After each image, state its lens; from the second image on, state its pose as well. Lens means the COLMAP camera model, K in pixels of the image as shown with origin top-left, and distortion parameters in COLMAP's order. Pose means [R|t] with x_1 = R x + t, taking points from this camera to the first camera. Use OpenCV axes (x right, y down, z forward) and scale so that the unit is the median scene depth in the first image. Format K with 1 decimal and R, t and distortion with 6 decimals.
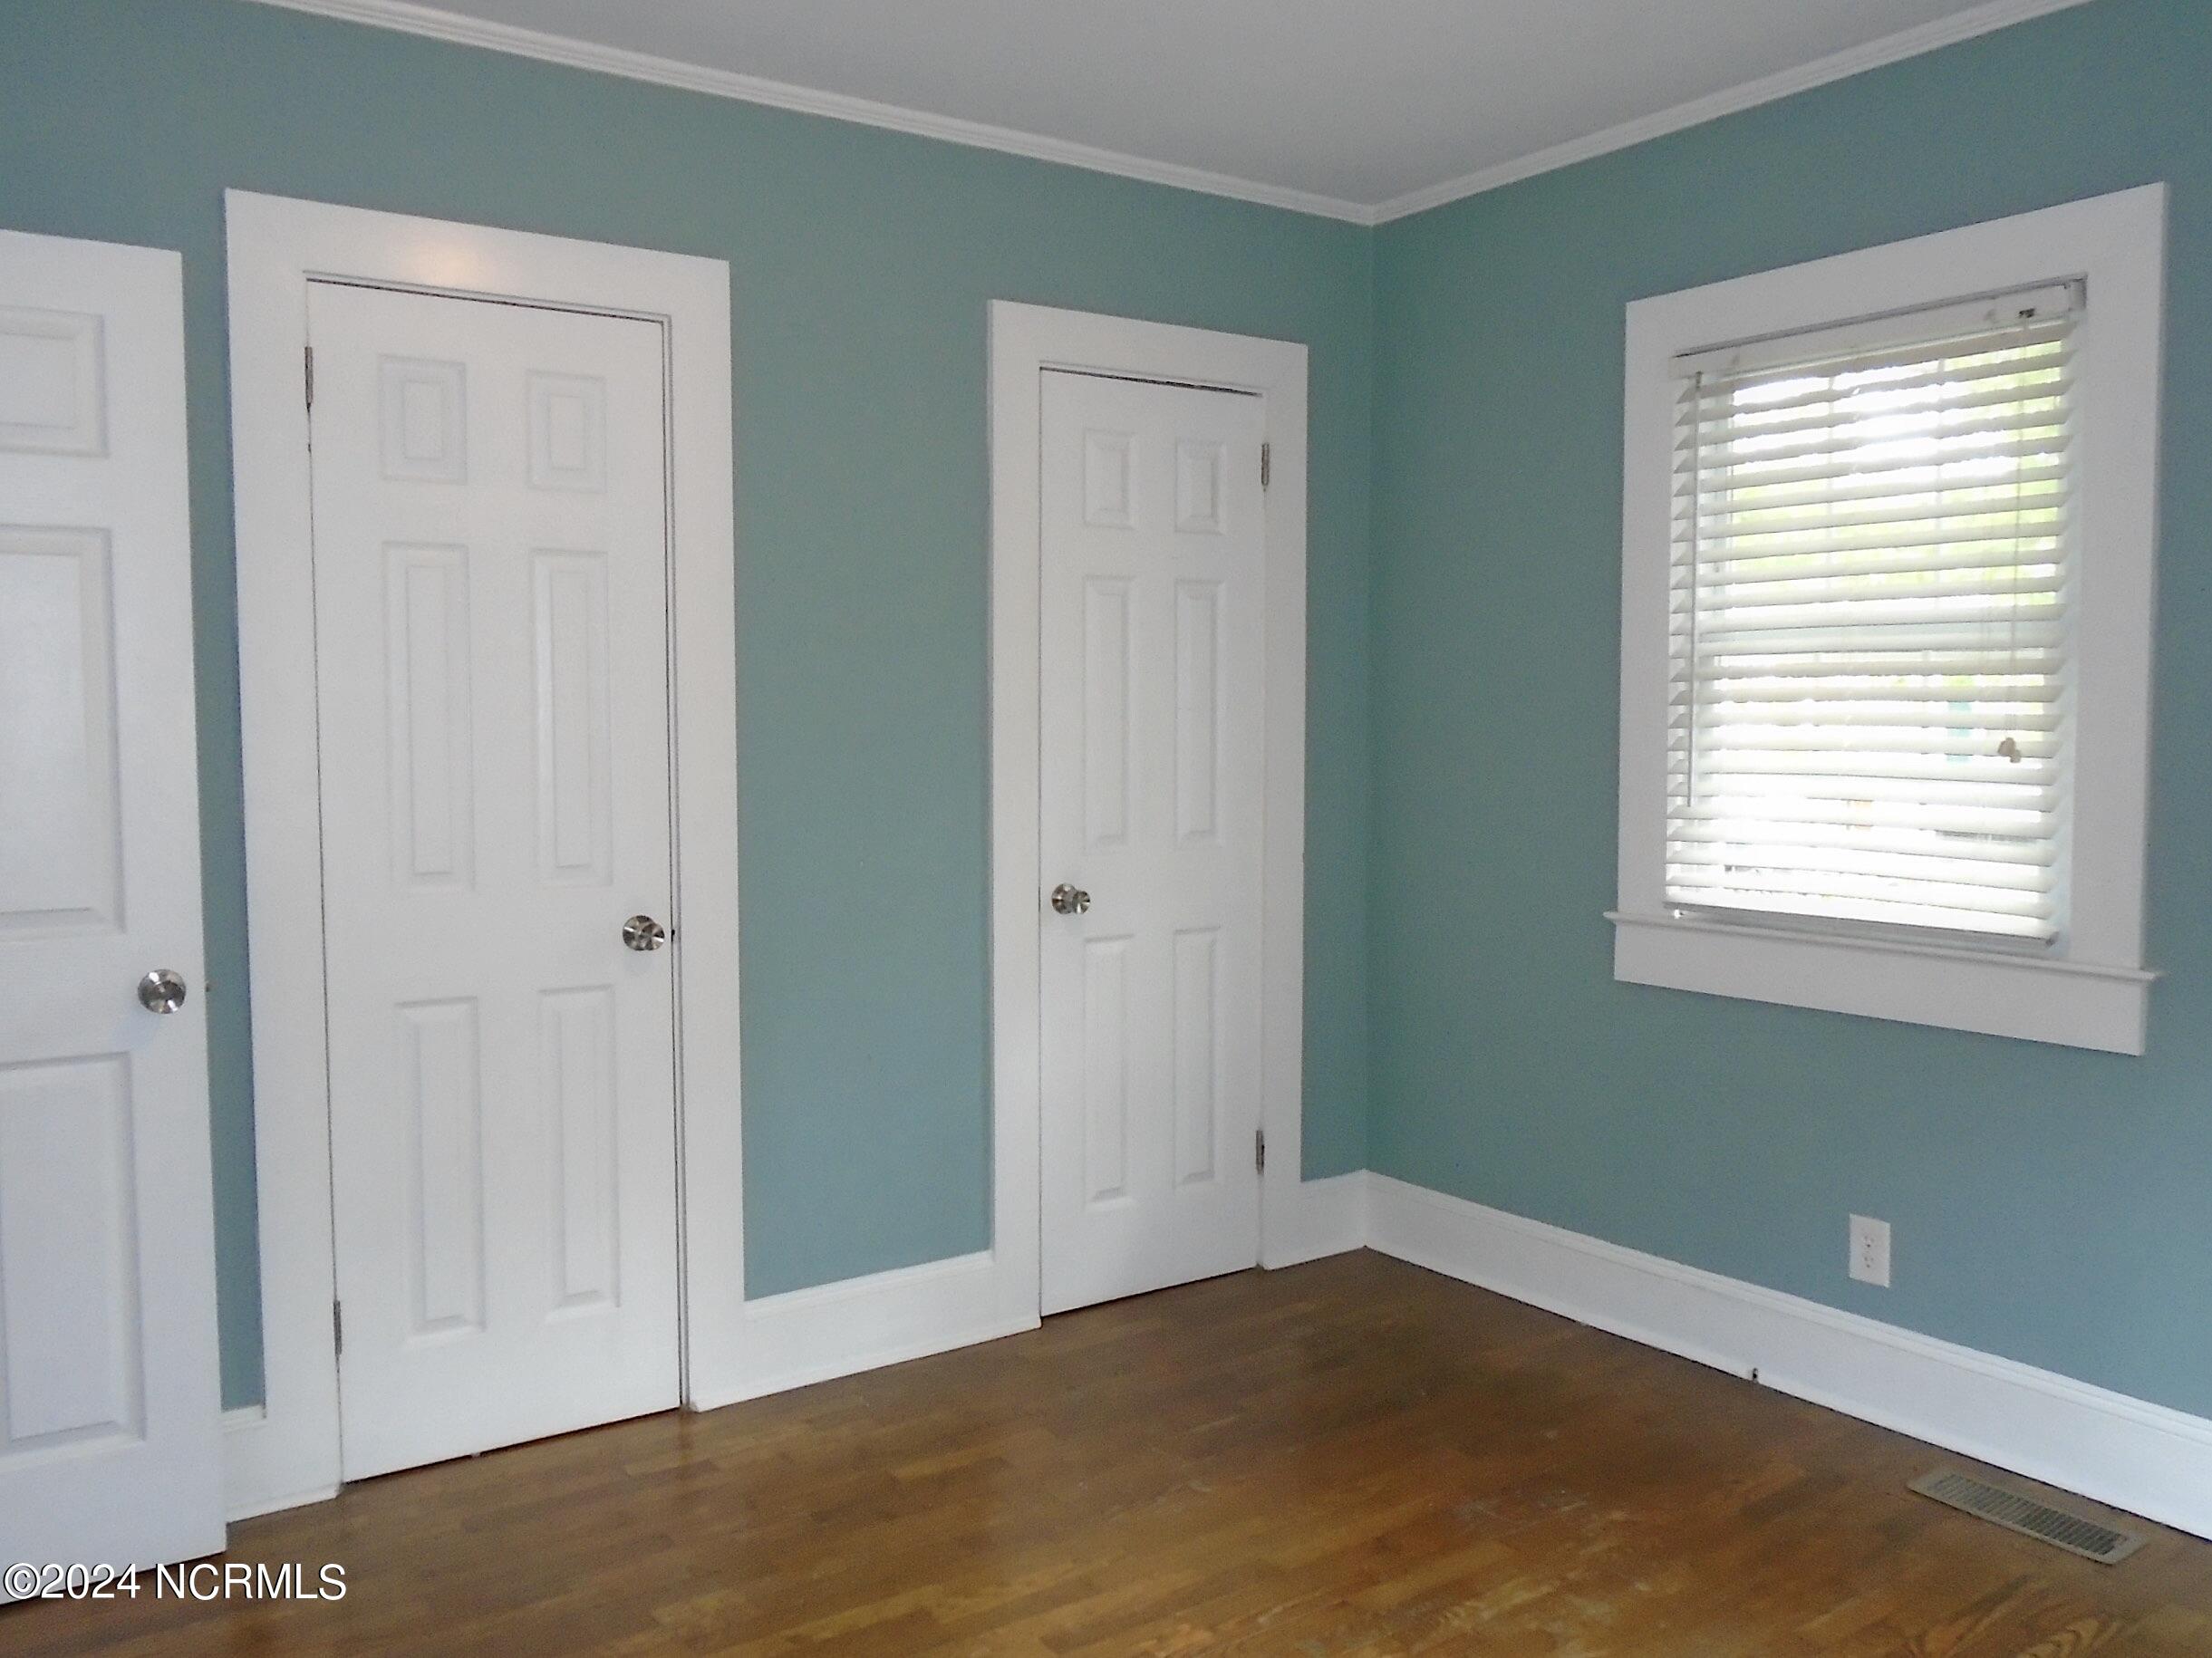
lens RADIAL K [[1818.7, 0, 1106.0], [0, 1818.7, 829.0], [0, 0, 1]] dist [0.000444, 0.003094]
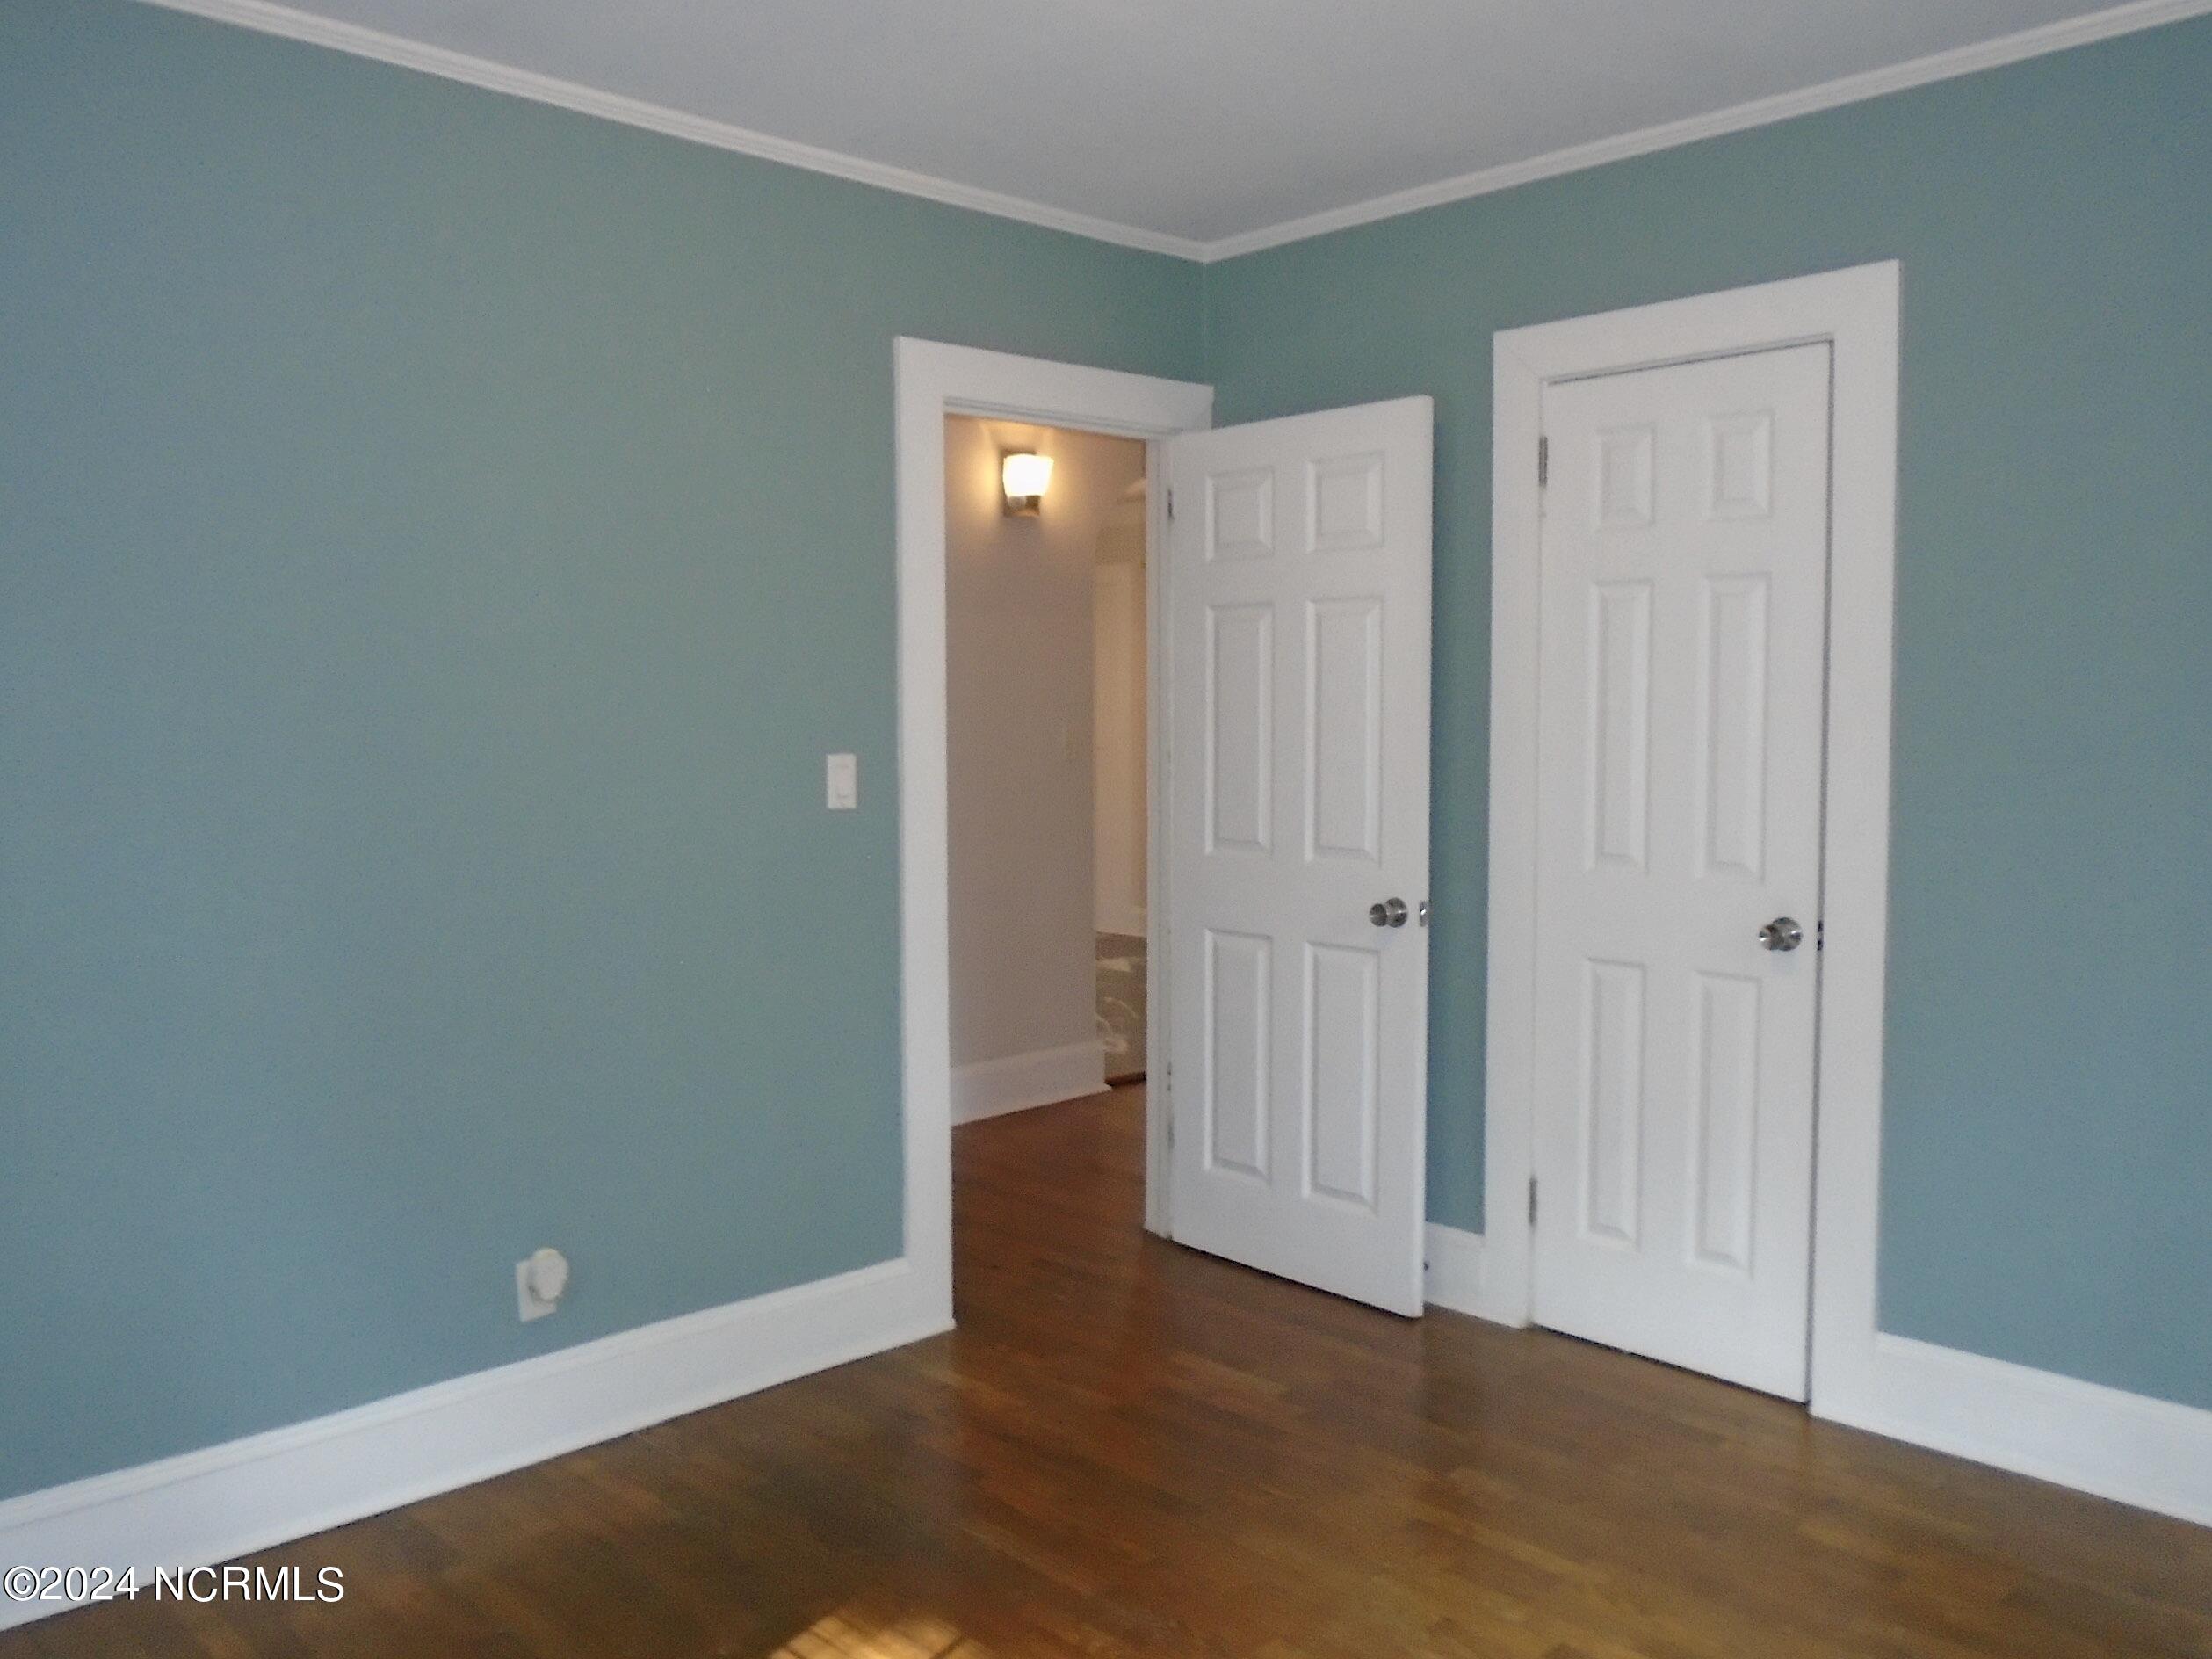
lens RADIAL K [[1731.5, 0, 1106.0], [0, 1731.5, 829.5], [0, 0, 1]] dist [-0.015198, -0.007730]
pose [[0.148615, 0.062653, -0.986908, 0.663651], [-0.067687, 0.996295, 0.053056, -0.028922], [0.986576, 0.058916, 0.152305, 0.463030]]
